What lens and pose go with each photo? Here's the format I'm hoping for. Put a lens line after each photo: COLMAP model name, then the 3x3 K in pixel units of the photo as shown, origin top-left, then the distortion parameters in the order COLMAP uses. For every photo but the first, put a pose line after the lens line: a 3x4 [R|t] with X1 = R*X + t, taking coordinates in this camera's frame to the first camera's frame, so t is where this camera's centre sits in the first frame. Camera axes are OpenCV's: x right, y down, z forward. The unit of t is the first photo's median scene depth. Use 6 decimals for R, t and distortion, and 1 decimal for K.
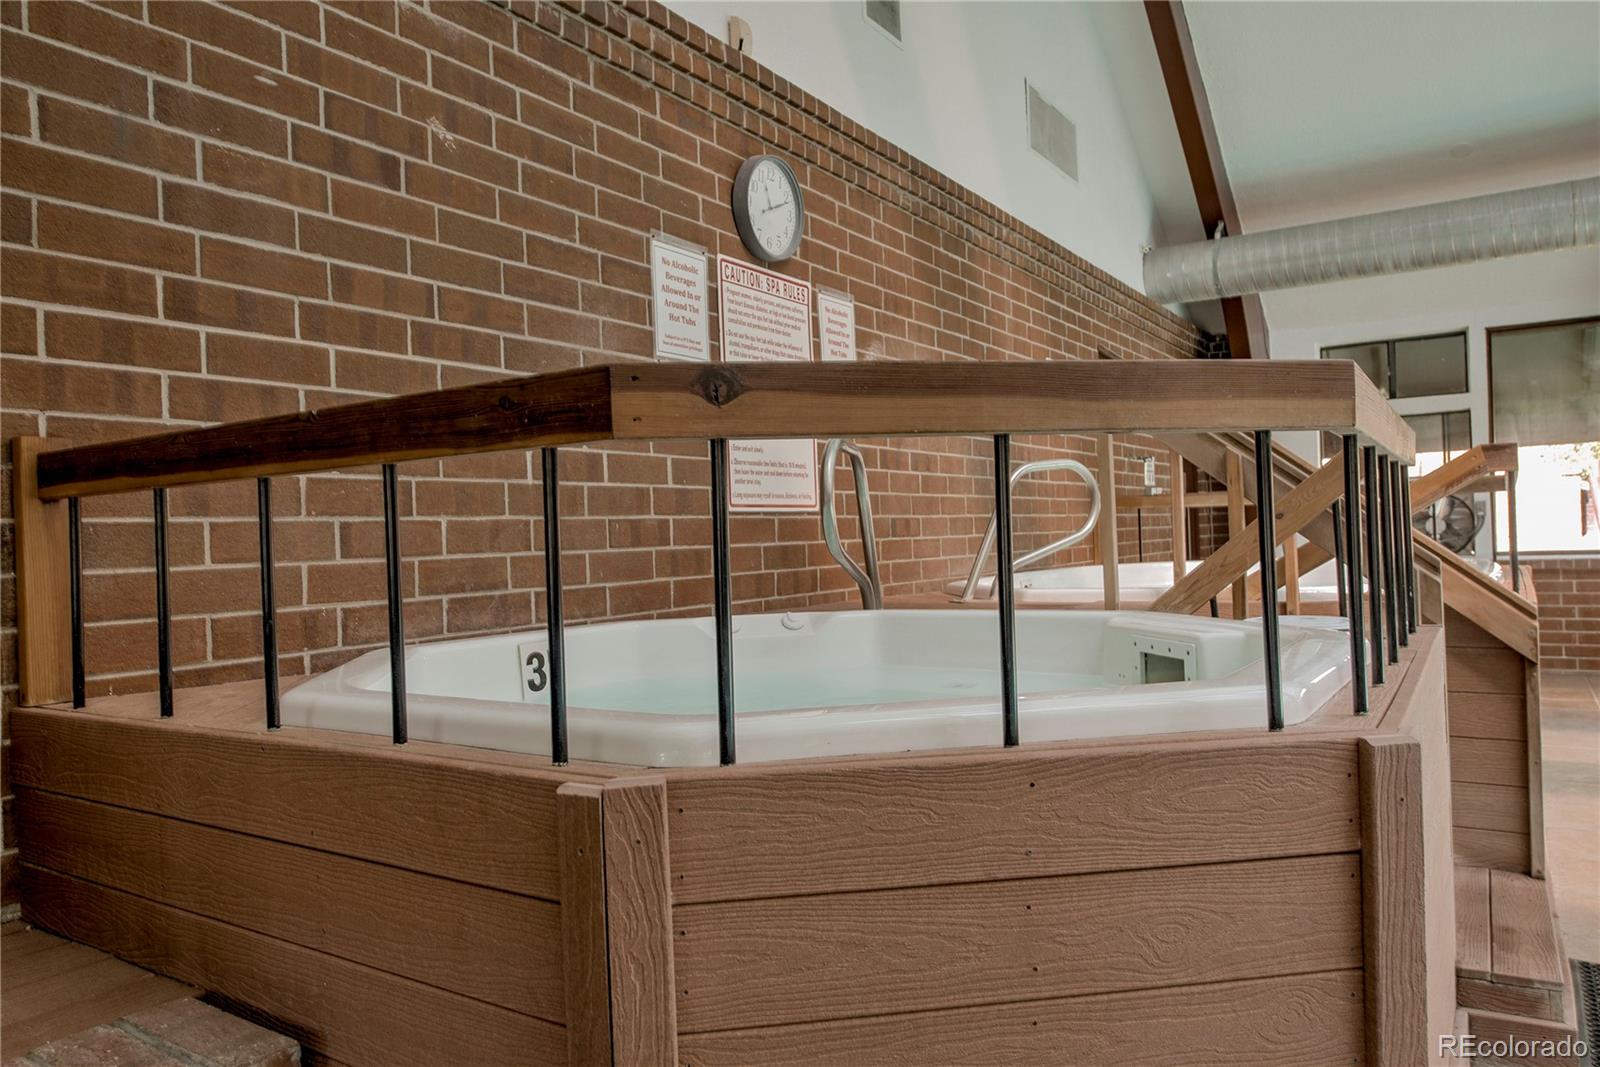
lens RADIAL K [[1080.2, 0, 797.7], [0, 1080.2, 527.7], [0, 0, 1]] dist [0.000877, 0.000350]
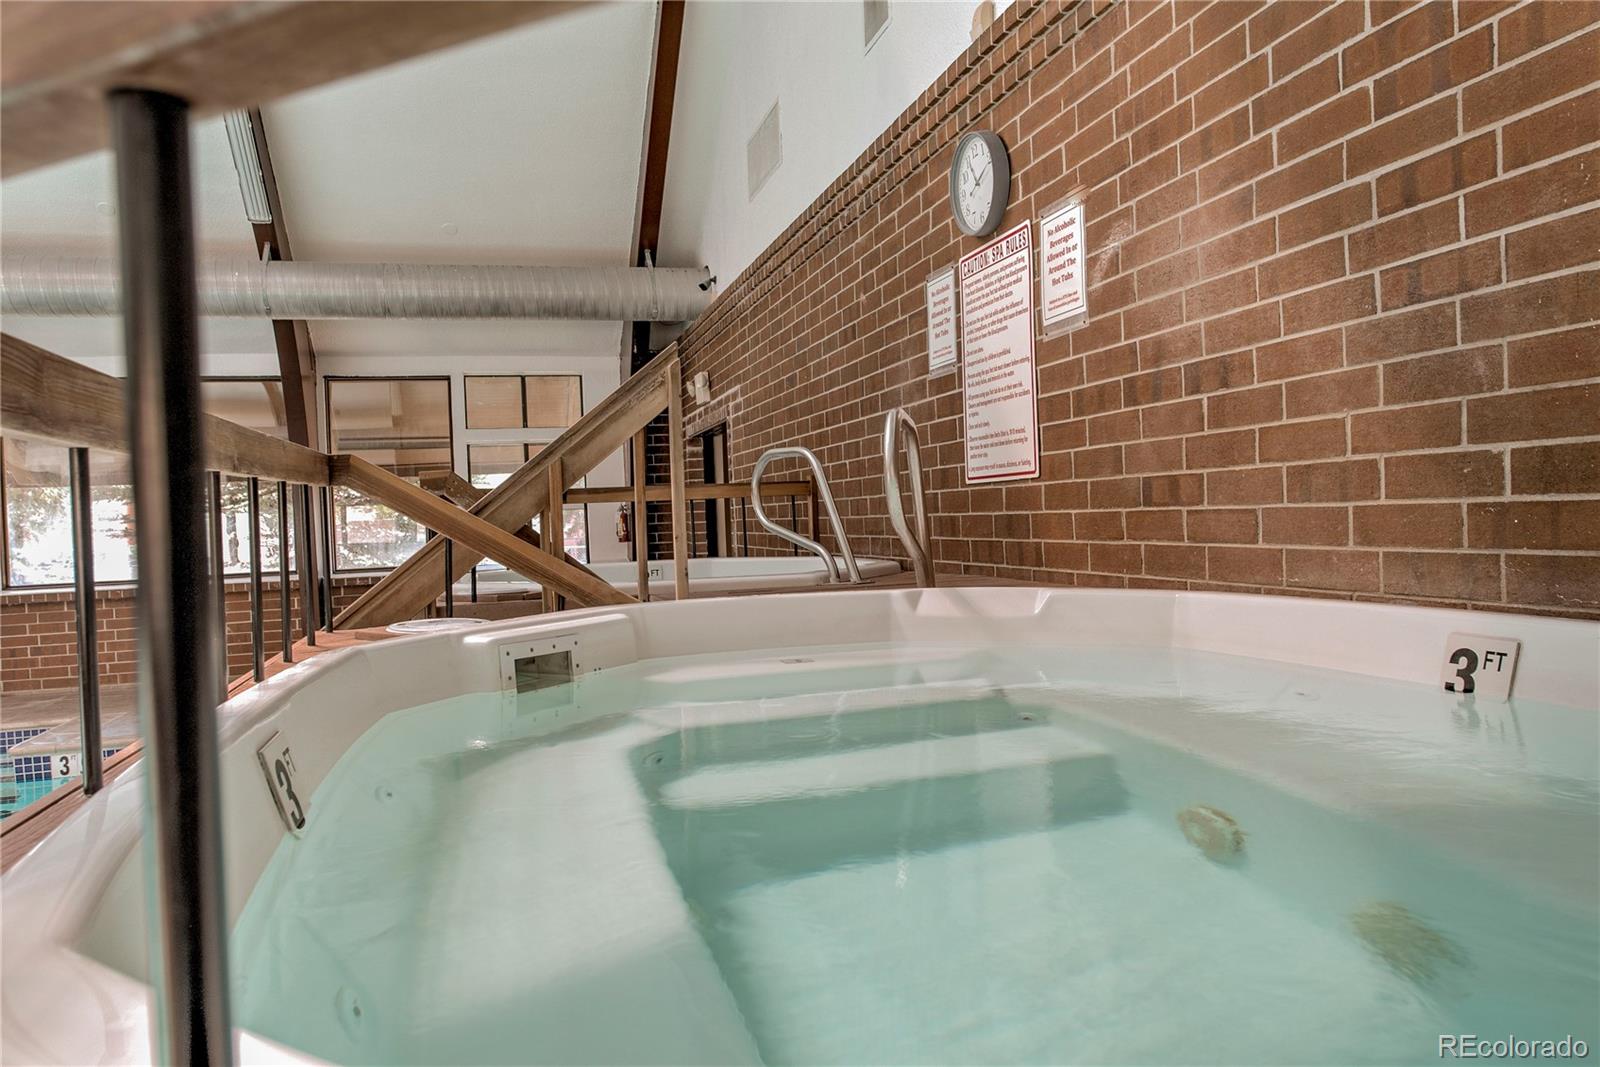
lens RADIAL K [[1080.2, 0, 799.2], [0, 1080.2, 536.7], [0, 0, 1]] dist [0.000877, 0.000350]
pose [[-0.650960, 0.062083, -0.756569, 0.836799], [0.053396, 0.997926, 0.035946, -0.009317], [0.757232, -0.016999, -0.652925, 1.463996]]
